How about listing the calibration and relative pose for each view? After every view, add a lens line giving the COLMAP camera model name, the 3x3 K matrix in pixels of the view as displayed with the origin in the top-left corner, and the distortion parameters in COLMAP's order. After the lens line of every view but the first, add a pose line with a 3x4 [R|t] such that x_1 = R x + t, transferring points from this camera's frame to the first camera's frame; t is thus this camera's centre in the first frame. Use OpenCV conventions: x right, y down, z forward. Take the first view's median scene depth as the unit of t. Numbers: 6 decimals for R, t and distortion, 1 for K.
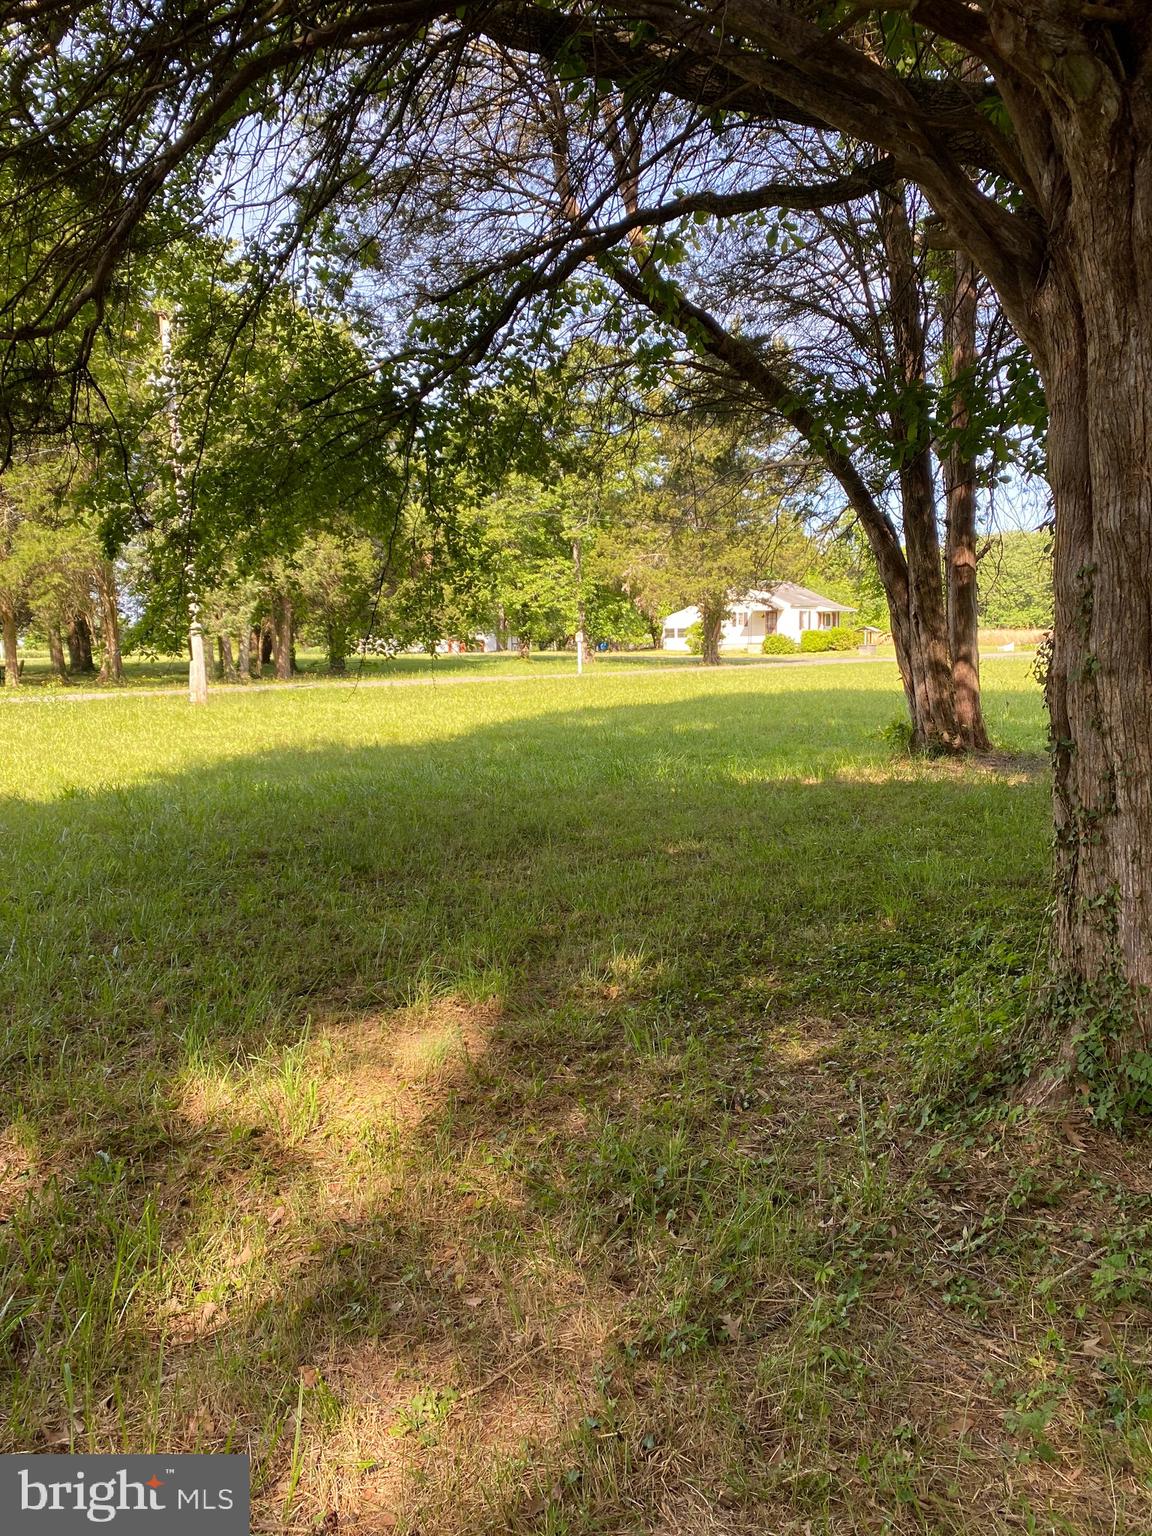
lens RADIAL K [[1160.7, 0, 564.4], [0, 1160.7, 768.4], [0, 0, 1]] dist [0.036830, -0.037782]
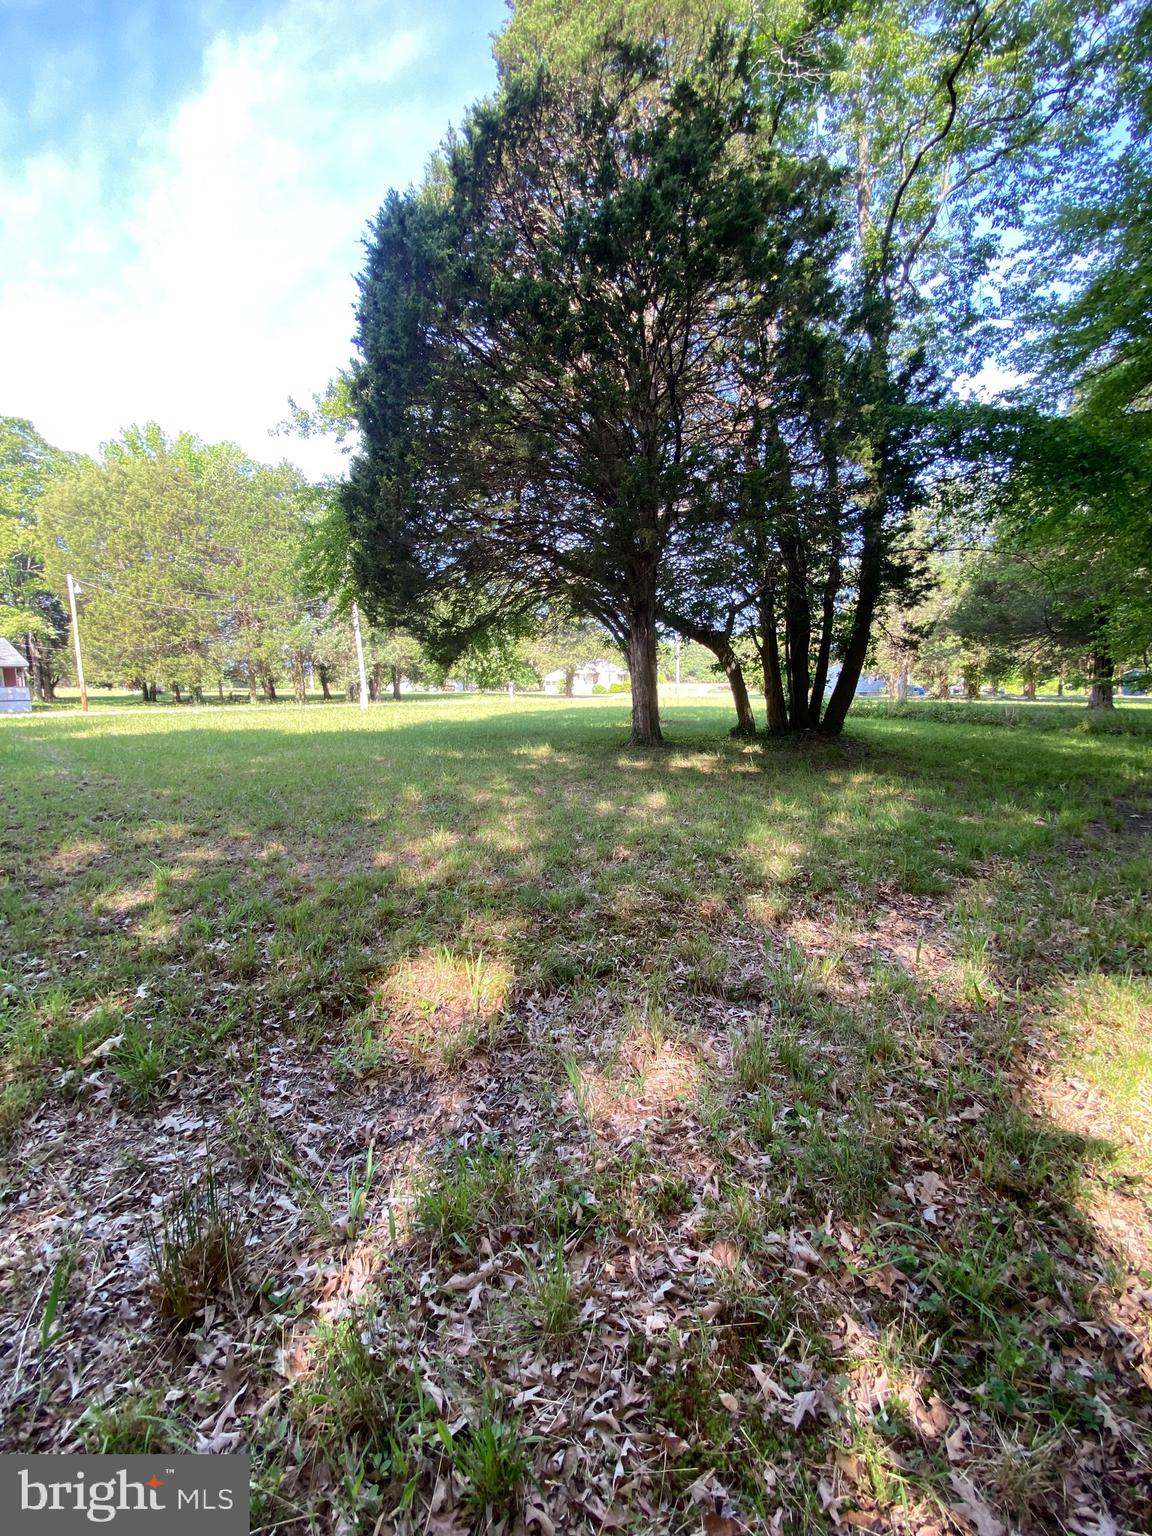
lens RADIAL K [[1244.4, 0, 566.4], [0, 1244.4, 774.2], [0, 0, 1]] dist [0.054496, 0.000732]
pose [[0.989621, -0.003234, 0.143666, -0.412197], [0.009117, 0.999146, -0.040310, 0.284675], [-0.143413, 0.041202, 0.988805, -2.500822]]
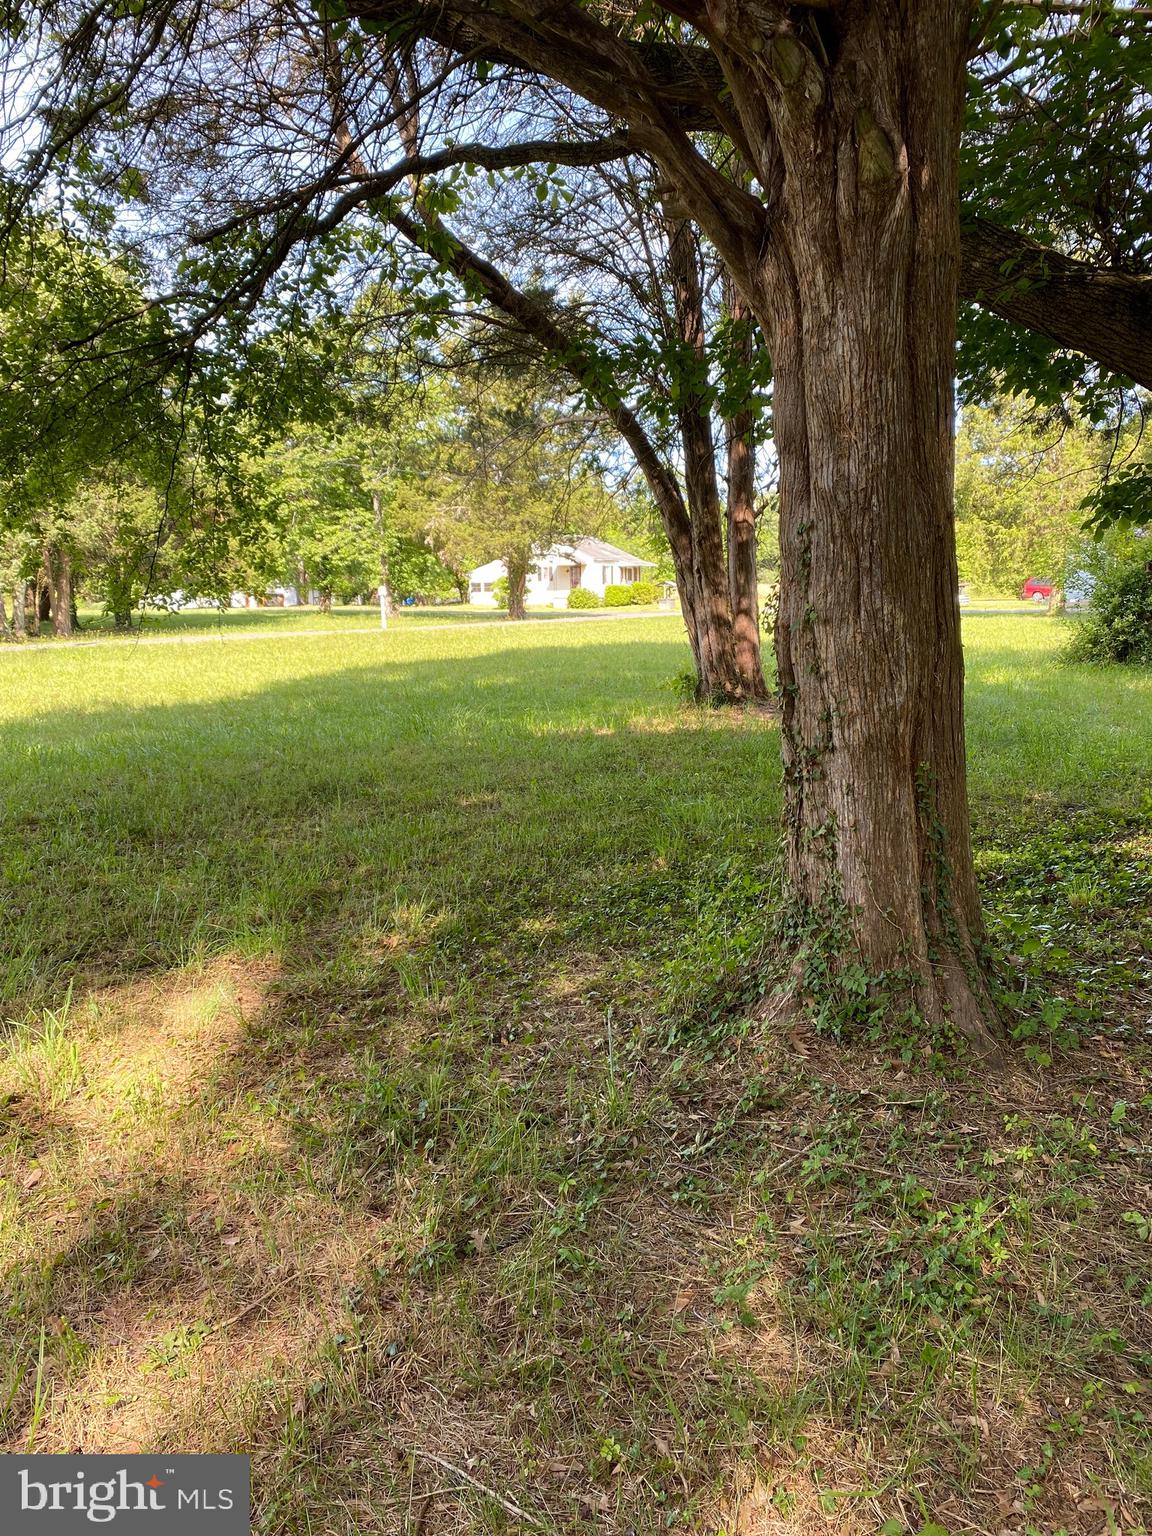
lens RADIAL K [[1173.9, 0, 573.2], [0, 1173.9, 764.7], [0, 0, 1]] dist [0.036221, -0.034230]
pose [[0.987570, -0.027174, 0.154810, 0.026338], [0.021974, 0.999139, 0.035201, 0.003227], [-0.155633, -0.031361, 0.987317, -0.022237]]
